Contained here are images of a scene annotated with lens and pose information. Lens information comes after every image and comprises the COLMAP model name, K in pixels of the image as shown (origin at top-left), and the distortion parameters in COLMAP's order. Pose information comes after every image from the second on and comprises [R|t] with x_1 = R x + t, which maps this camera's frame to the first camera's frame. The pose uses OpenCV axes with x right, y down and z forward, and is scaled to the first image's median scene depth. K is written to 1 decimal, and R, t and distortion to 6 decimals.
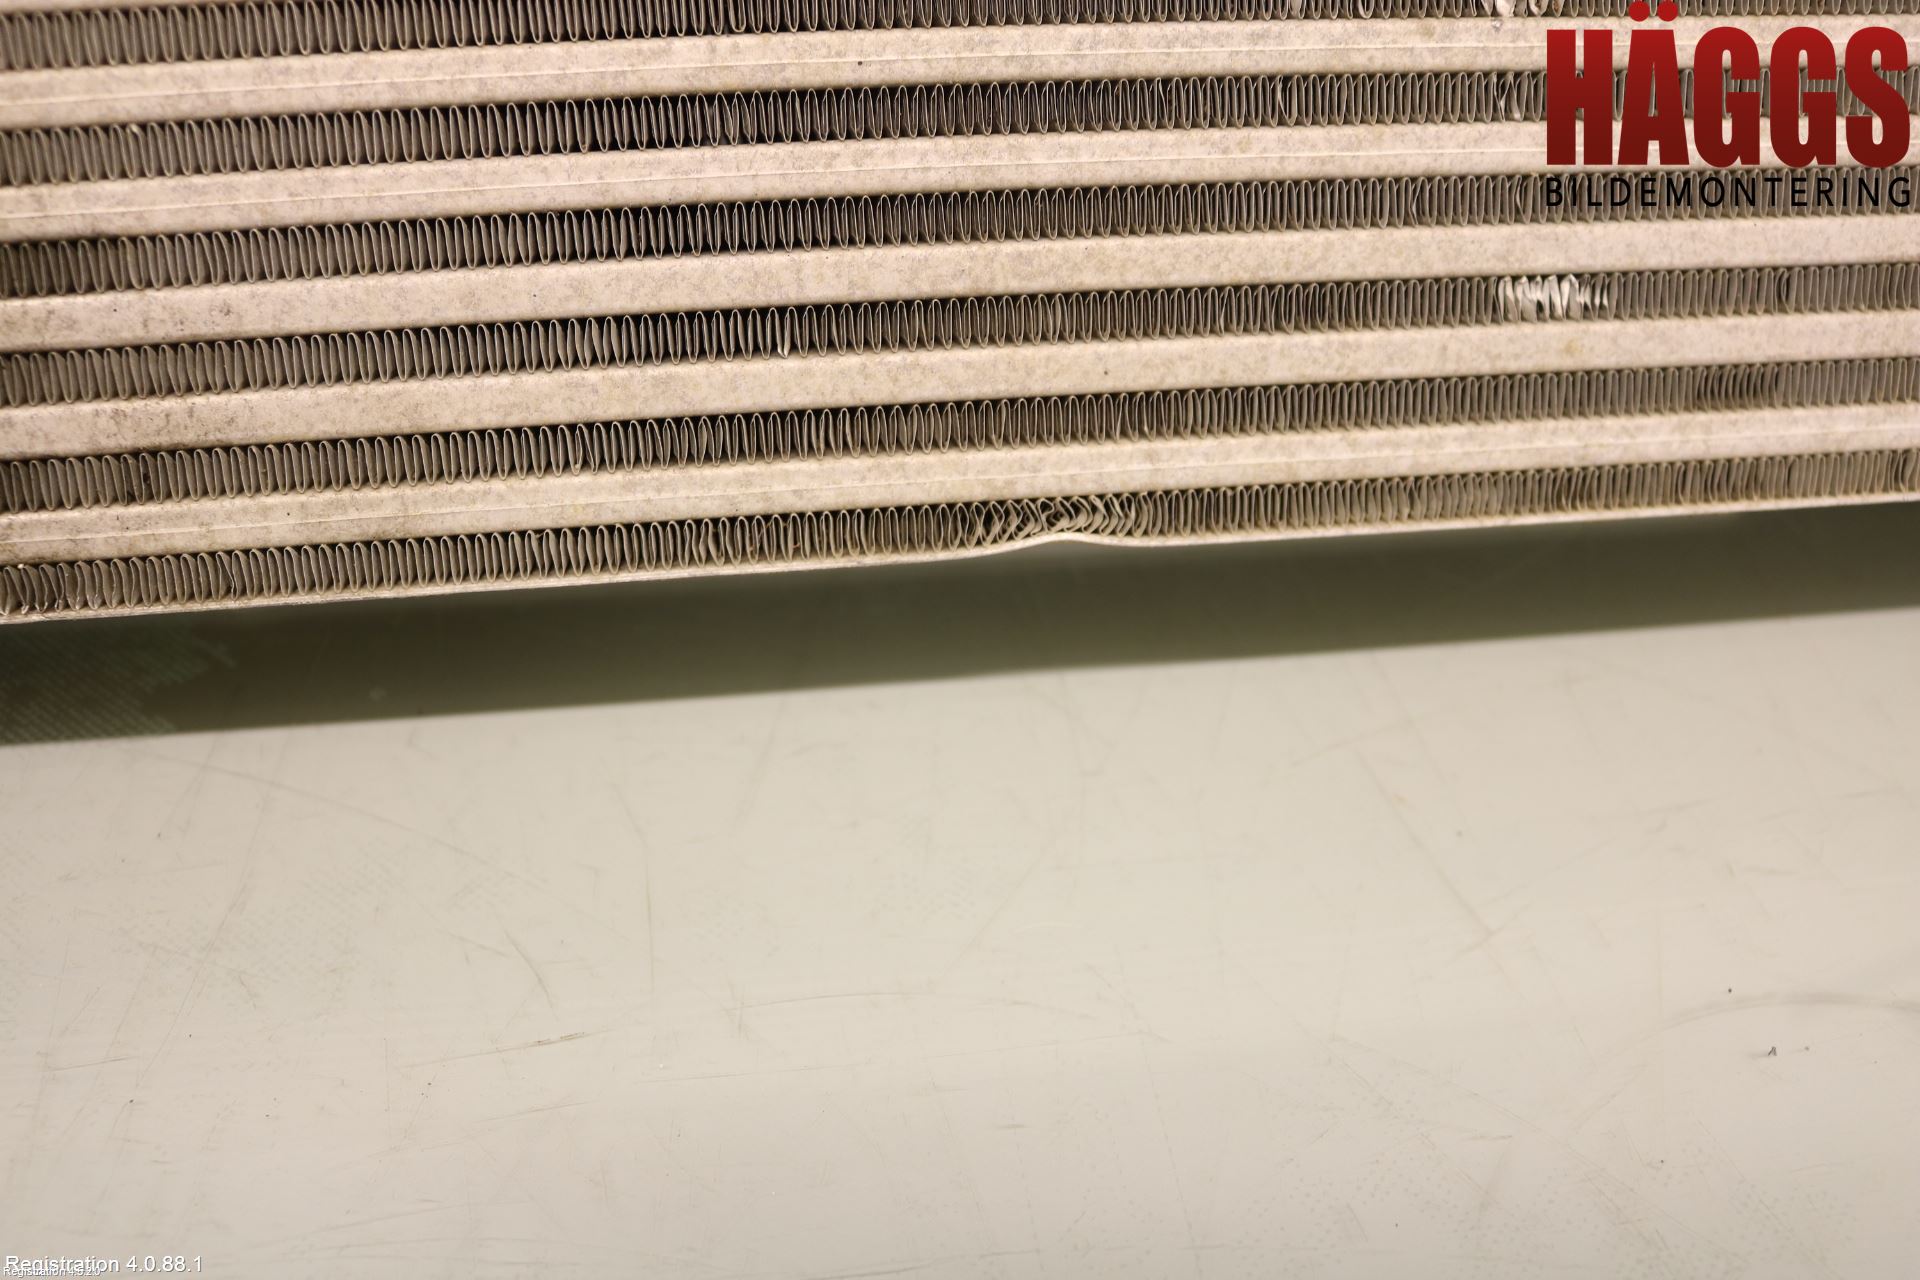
lens RADIAL K [[1798.7, 0, 960.0], [0, 1798.7, 640.0], [0, 0, 1]] dist [-0.150466, 0.121458]
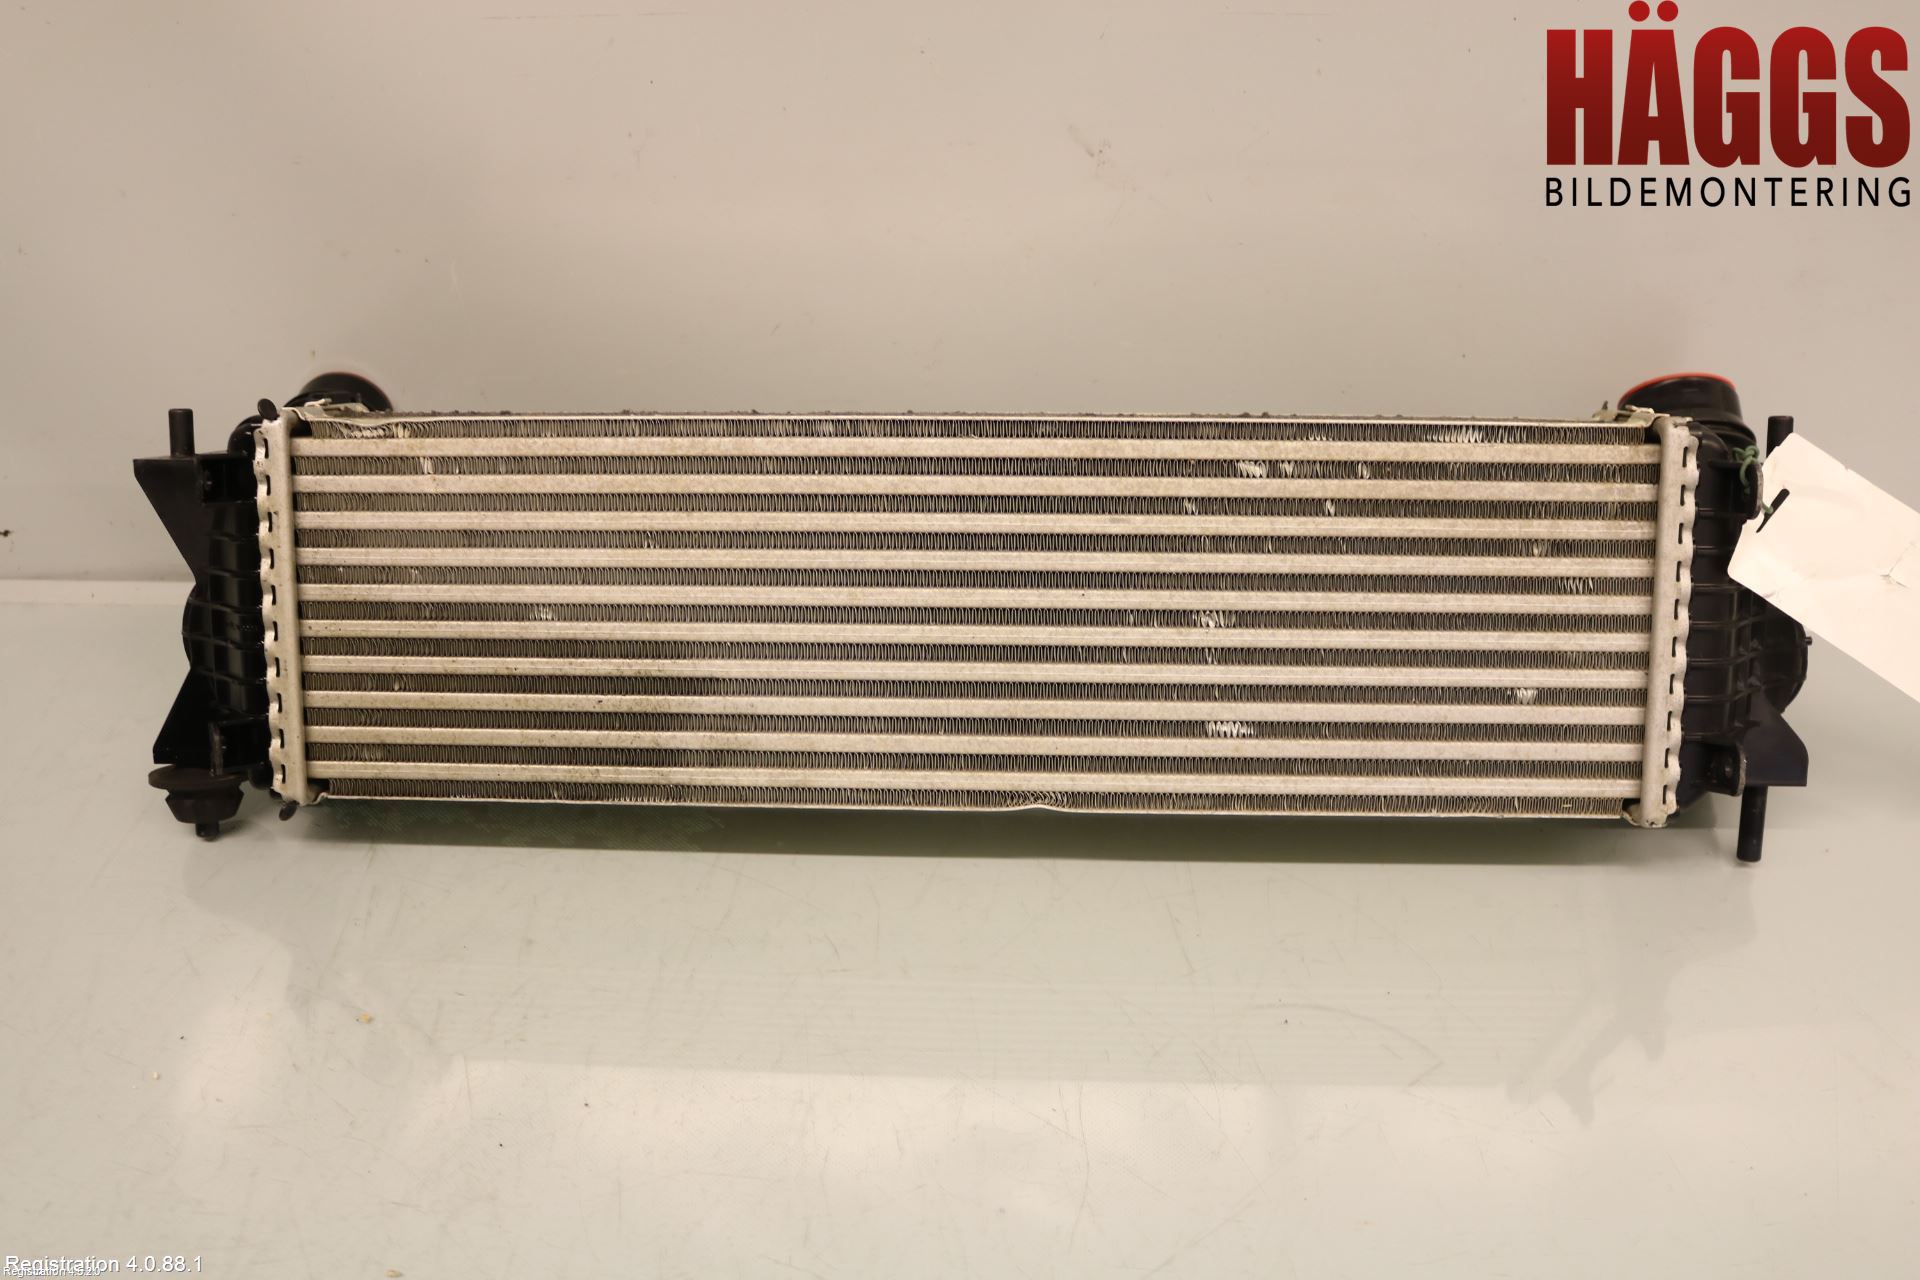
lens RADIAL K [[1798.7, 0, 960.0], [0, 1798.7, 640.0], [0, 0, 1]] dist [-0.150466, 0.121458]
pose [[0.983660, 0.066379, -0.167351, 0.398144], [-0.086497, 0.989483, -0.115939, 0.020478], [0.157895, 0.128520, 0.979057, -1.806473]]
